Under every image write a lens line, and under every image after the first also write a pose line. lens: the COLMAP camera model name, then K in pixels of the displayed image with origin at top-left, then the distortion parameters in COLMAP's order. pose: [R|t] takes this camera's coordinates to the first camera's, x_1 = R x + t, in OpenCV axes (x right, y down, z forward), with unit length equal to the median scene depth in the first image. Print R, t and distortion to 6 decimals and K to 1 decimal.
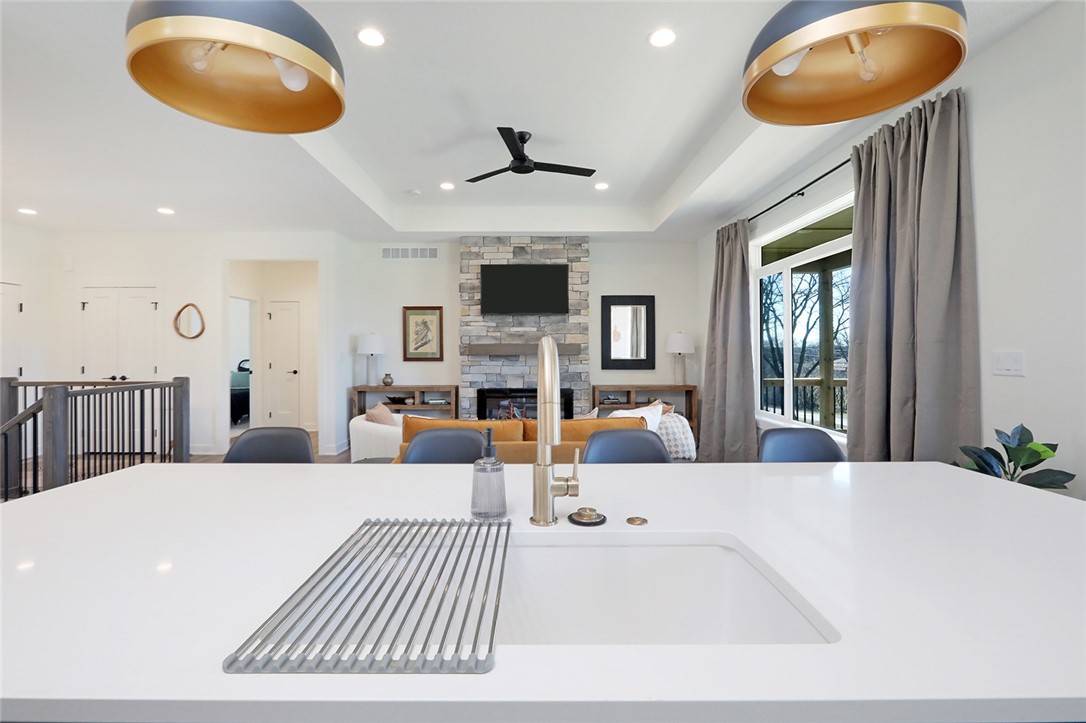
lens RADIAL K [[529.1, 0, 543.0], [0, 529.1, 361.5], [0, 0, 1]] dist [0.001419, 0.000247]
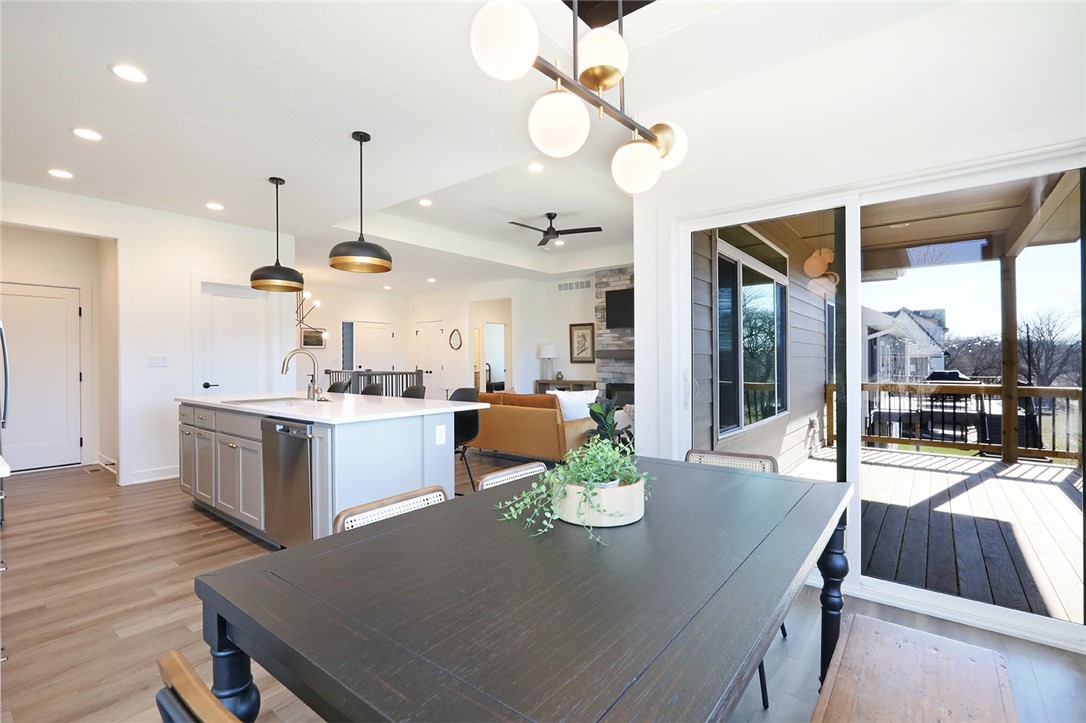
lens RADIAL K [[504.3, 0, 543.0], [0, 504.3, 361.5], [0, 0, 1]] dist [0.001609, 0.000047]
pose [[0.776603, 0.000547, -0.629990, 0.543095], [-0.007832, 0.999931, -0.008785, 0.007912], [0.629942, 0.011757, 0.776554, -0.089393]]
